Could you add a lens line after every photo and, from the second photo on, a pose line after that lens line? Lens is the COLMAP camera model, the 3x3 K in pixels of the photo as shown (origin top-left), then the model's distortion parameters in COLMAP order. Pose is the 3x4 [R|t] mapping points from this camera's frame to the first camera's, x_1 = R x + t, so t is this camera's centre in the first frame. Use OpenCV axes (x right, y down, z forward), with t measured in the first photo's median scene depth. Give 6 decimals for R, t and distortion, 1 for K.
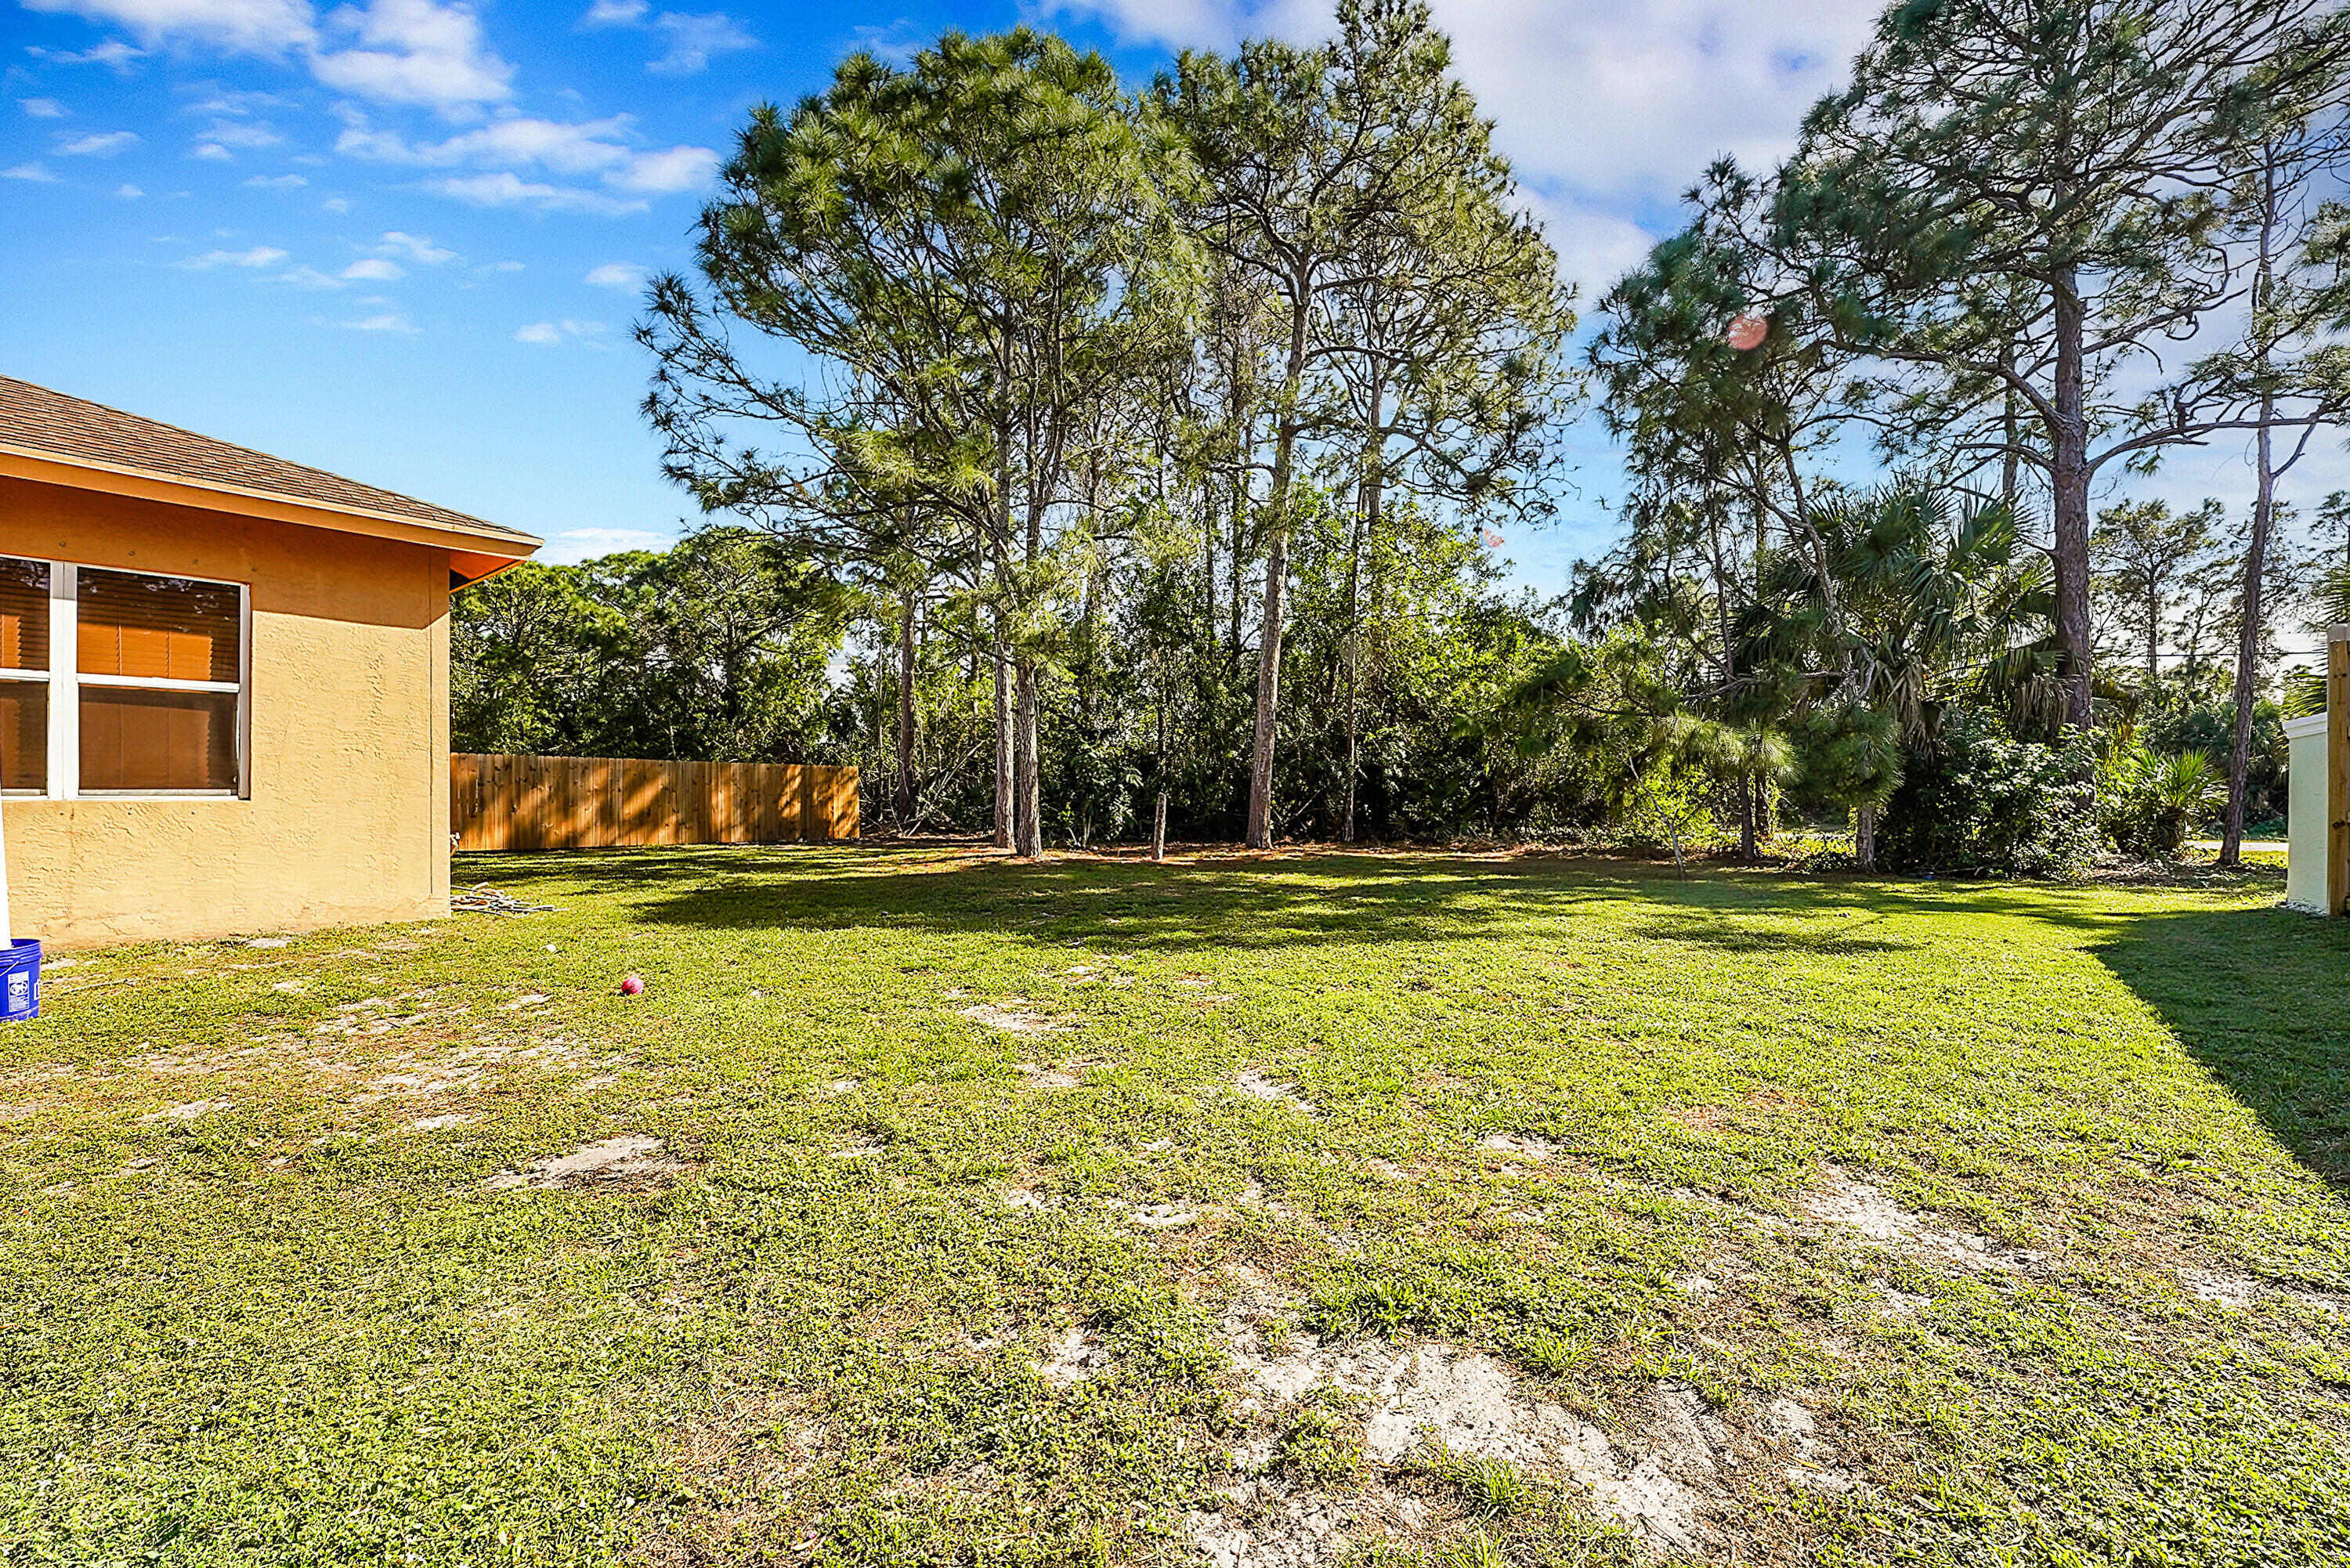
lens RADIAL K [[961.1, 0, 1177.0], [0, 961.1, 790.6], [0, 0, 1]] dist [-0.024373, -0.000013]
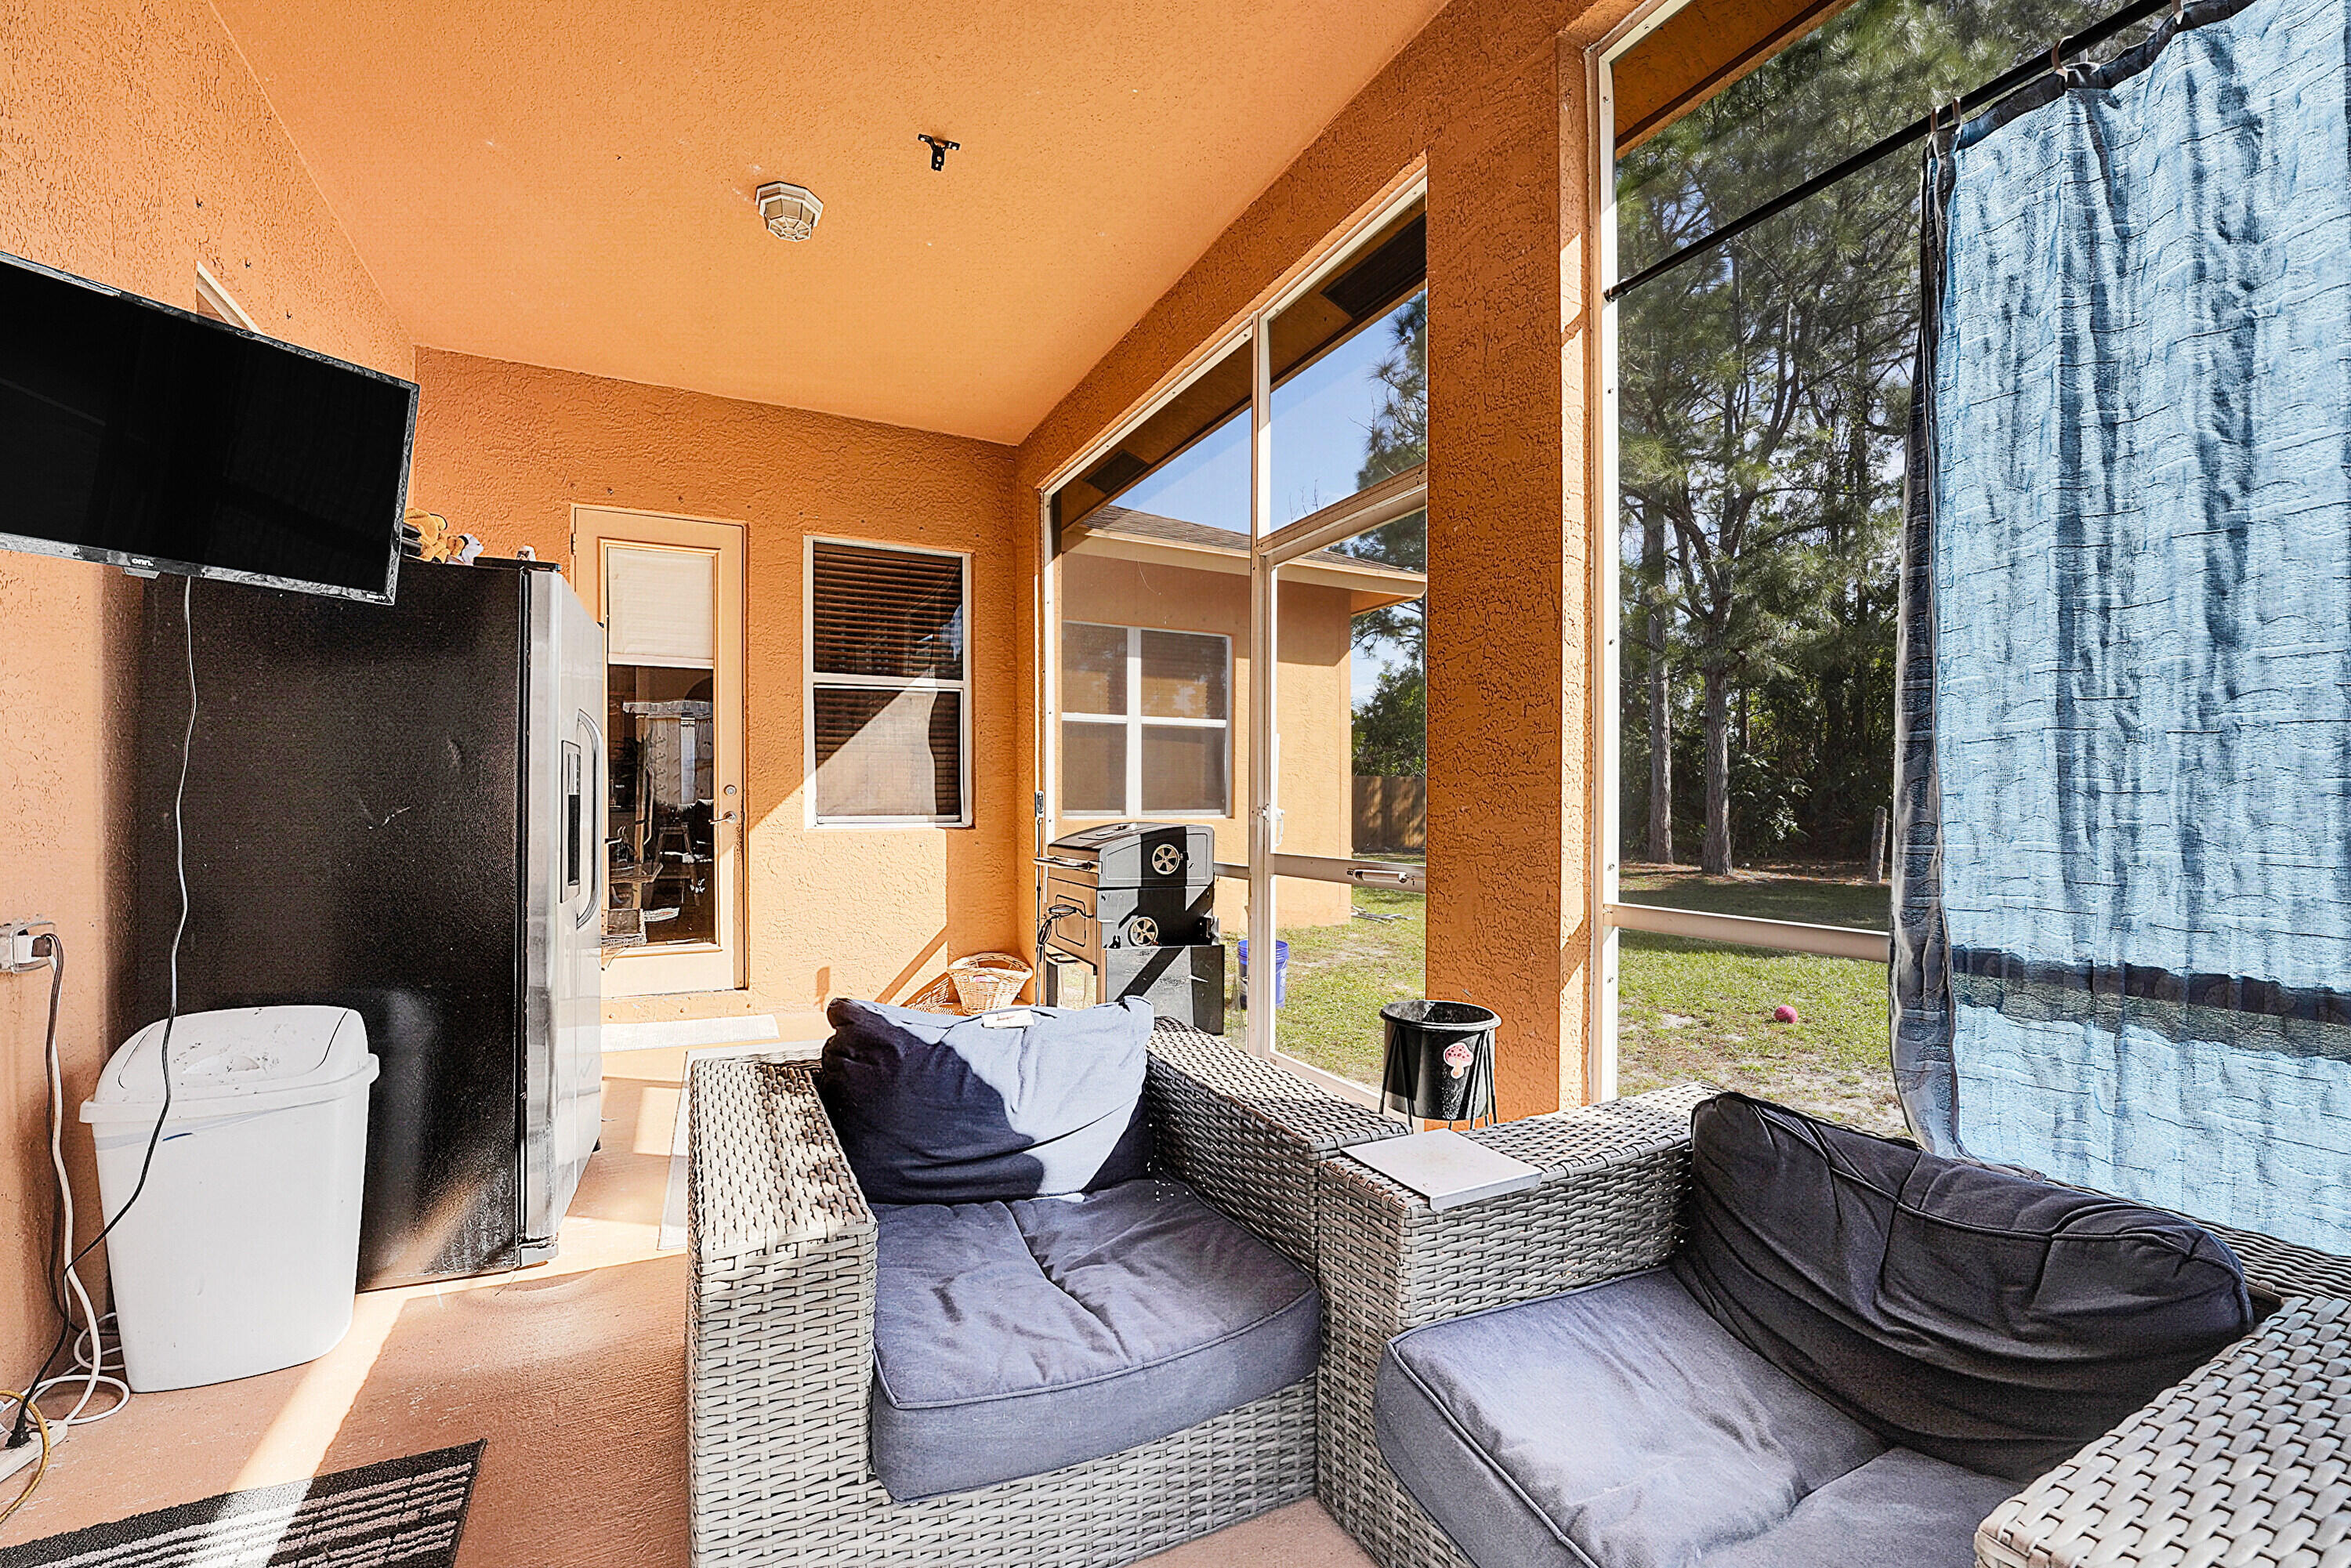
lens RADIAL K [[952.2, 0, 1175.2], [0, 952.2, 791.3], [0, 0, 1]] dist [-0.028932, 0.002814]
pose [[0.907464, -0.010826, -0.419991, -0.574177], [0.006690, 0.999914, -0.011320, -0.012465], [0.420078, 0.007463, 0.907458, -0.109589]]
